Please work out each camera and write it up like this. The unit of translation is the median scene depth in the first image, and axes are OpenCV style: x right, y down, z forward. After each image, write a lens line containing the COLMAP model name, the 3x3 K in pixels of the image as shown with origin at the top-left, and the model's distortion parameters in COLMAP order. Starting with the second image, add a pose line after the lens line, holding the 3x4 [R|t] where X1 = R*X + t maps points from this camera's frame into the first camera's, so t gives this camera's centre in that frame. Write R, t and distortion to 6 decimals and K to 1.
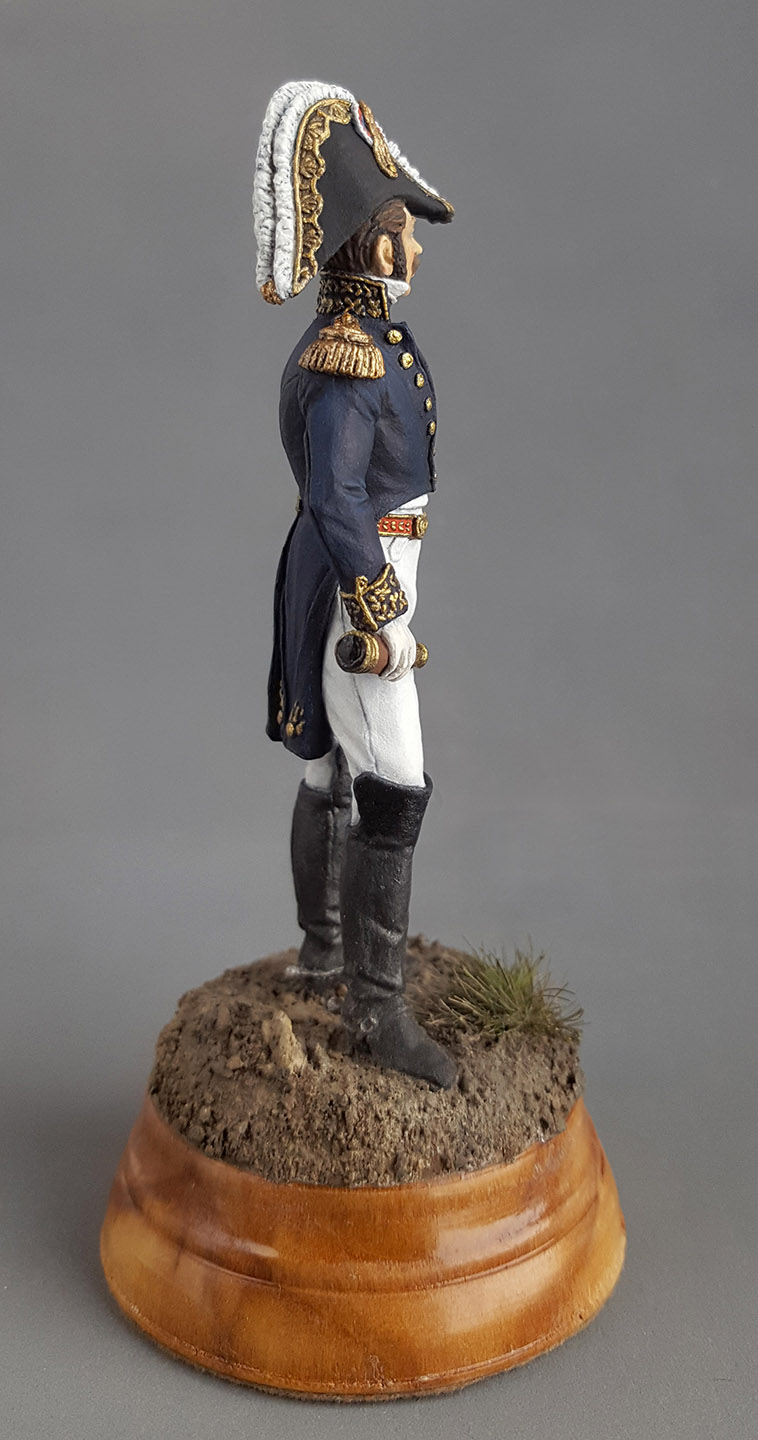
lens RADIAL K [[1136.8, 0, 373.9], [0, 1136.8, 711.3], [0, 0, 1]] dist [0.000310, -0.000427]
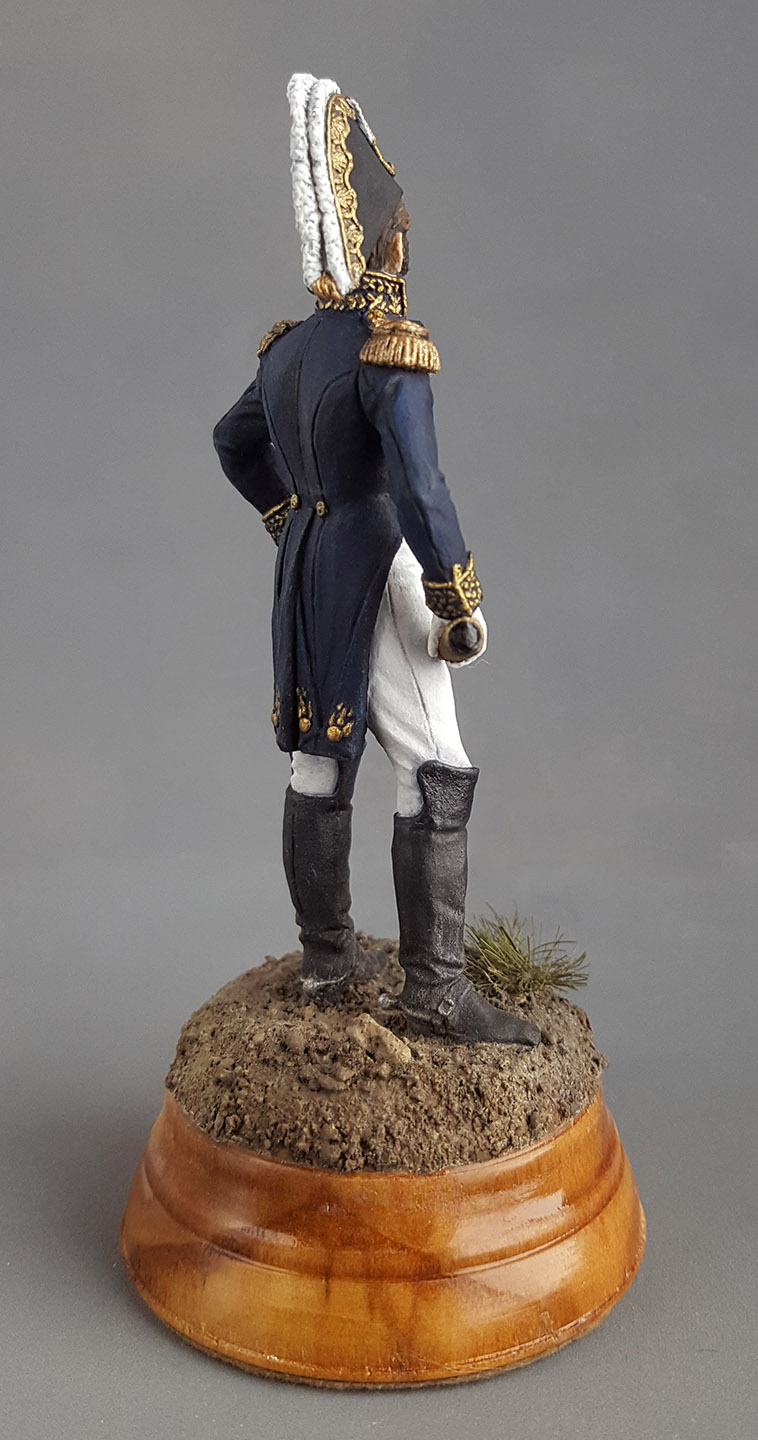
lens RADIAL K [[1136.8, 0, 384.1], [0, 1136.8, 729.1], [0, 0, 1]] dist [0.000310, -0.000427]
pose [[0.913240, -0.146063, 0.380340, -0.452698], [0.144890, 0.988934, 0.031885, -0.013440], [-0.380788, 0.025988, 0.924297, 0.075882]]
